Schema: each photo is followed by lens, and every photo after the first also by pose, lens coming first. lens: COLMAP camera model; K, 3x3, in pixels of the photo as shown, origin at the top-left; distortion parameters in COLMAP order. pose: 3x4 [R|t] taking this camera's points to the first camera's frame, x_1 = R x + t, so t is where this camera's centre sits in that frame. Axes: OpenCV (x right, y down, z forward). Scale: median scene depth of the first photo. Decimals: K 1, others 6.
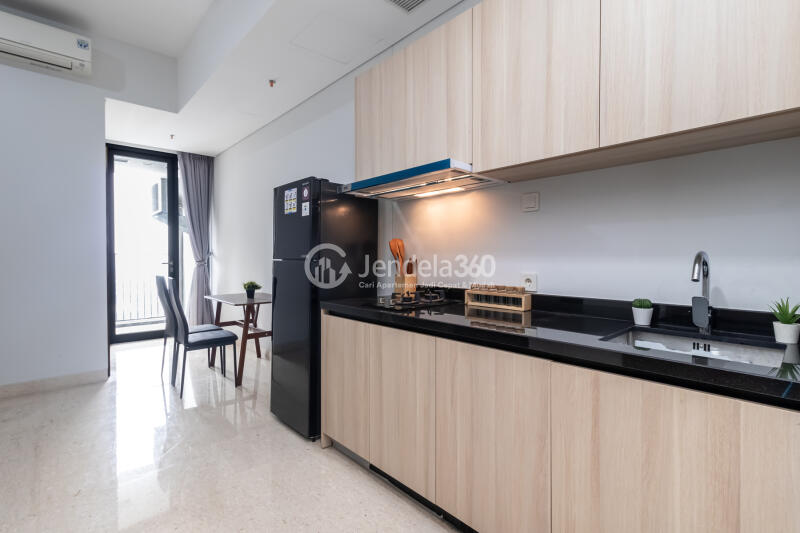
lens RADIAL K [[383.3, 0, 400.0], [0, 383.3, 266.5], [0, 0, 1]] dist [-0.001441, -0.000223]
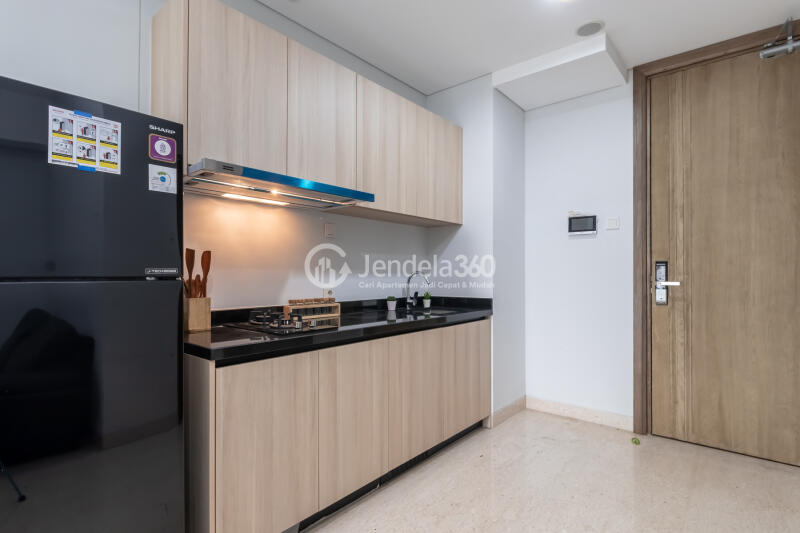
lens RADIAL K [[403.6, 0, 400.0], [0, 403.6, 266.5], [0, 0, 1]] dist [0.003718, -0.011323]
pose [[-0.130234, 0.015363, 0.991364, -1.039677], [0.010544, 0.999845, -0.014109, -0.028293], [-0.991427, 0.008615, -0.130376, 0.958588]]
